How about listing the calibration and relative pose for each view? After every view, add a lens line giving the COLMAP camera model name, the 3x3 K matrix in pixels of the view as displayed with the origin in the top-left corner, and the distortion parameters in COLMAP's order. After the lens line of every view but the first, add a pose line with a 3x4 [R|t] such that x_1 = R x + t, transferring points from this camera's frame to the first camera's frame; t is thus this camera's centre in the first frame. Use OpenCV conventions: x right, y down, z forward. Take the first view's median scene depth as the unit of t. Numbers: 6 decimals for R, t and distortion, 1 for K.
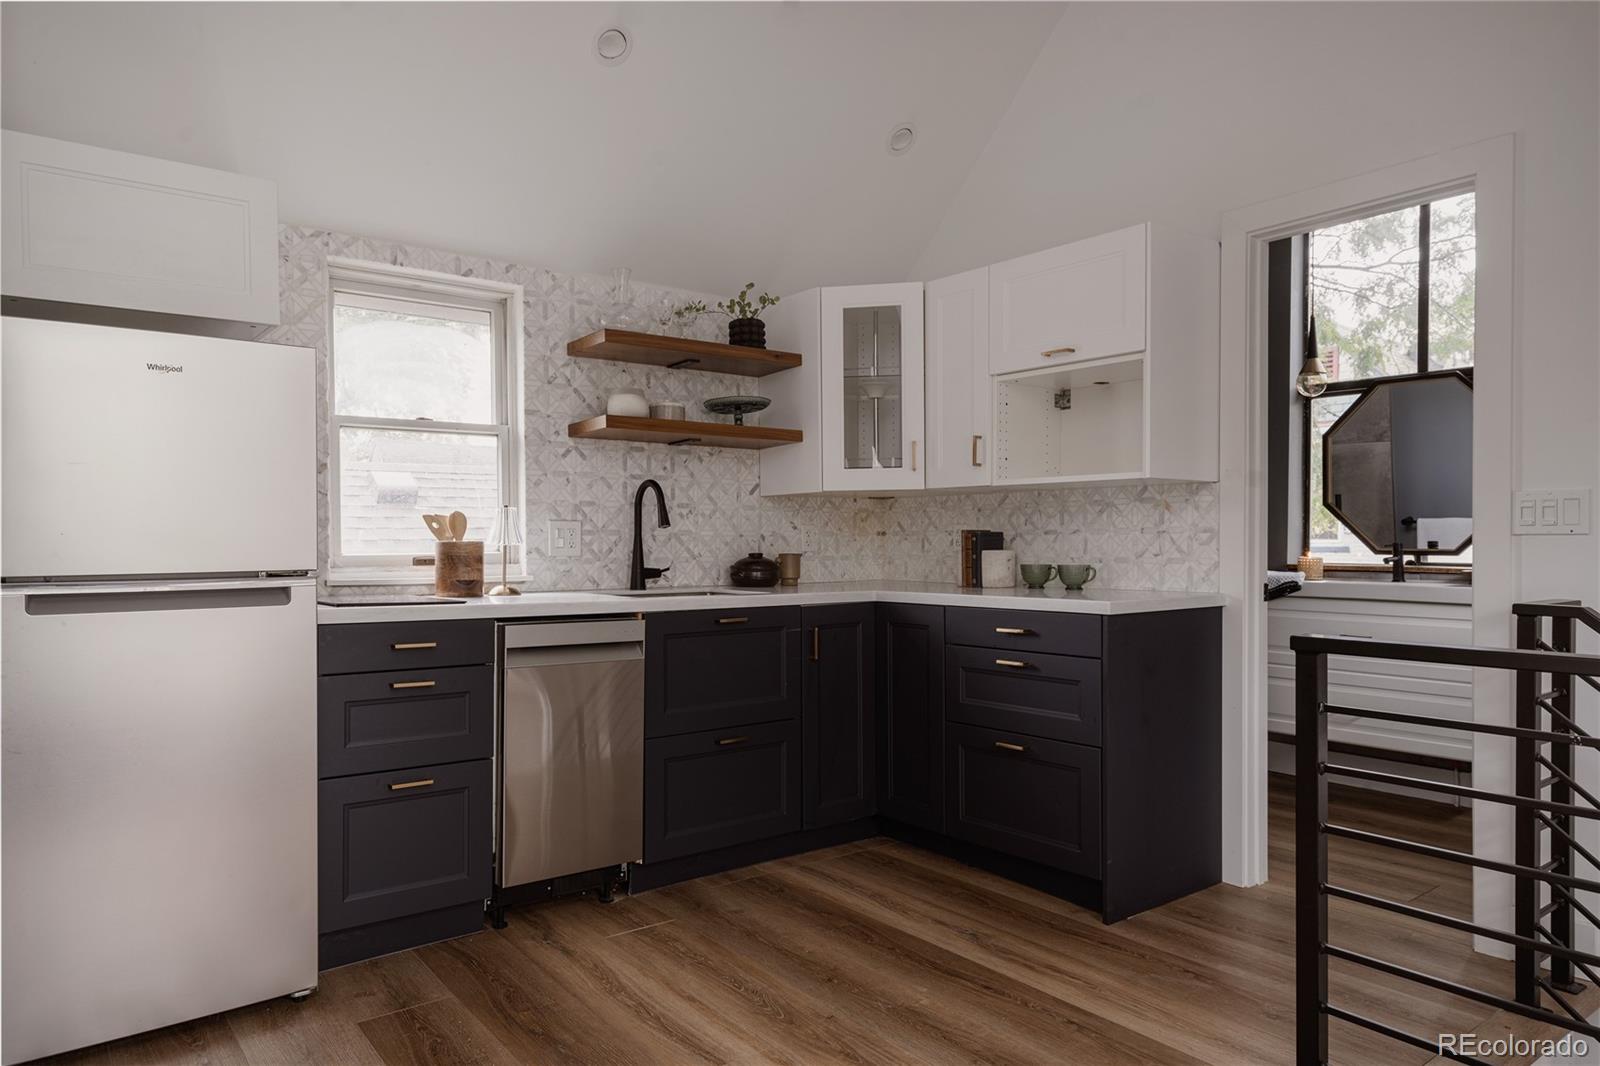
lens RADIAL K [[1018.9, 0, 789.6], [0, 1018.9, 553.6], [0, 0, 1]] dist [0.002924, 0.001562]
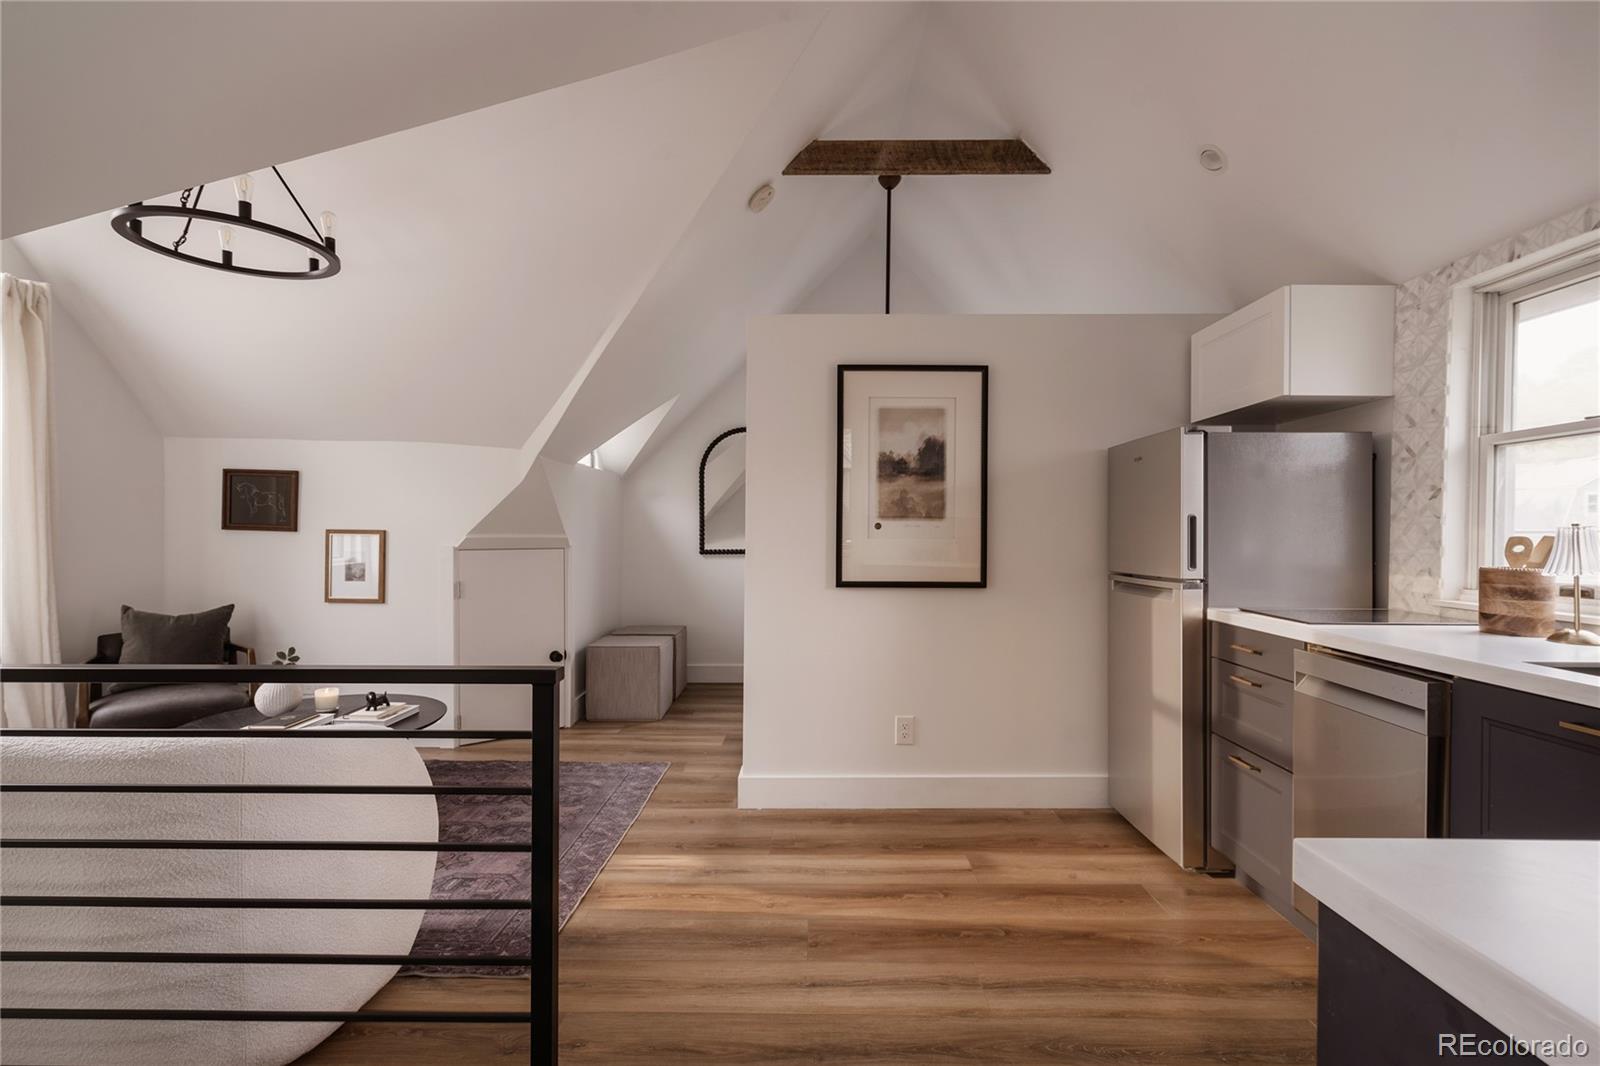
lens RADIAL K [[720.5, 0, 800.0], [0, 720.5, 533.0], [0, 0, 1]] dist [0.000142, -0.000052]
pose [[-0.623238, -0.002088, -0.782030, 0.534040], [-0.013491, 0.999876, 0.008081, -0.039877], [0.781916, 0.015587, -0.623189, 0.954390]]
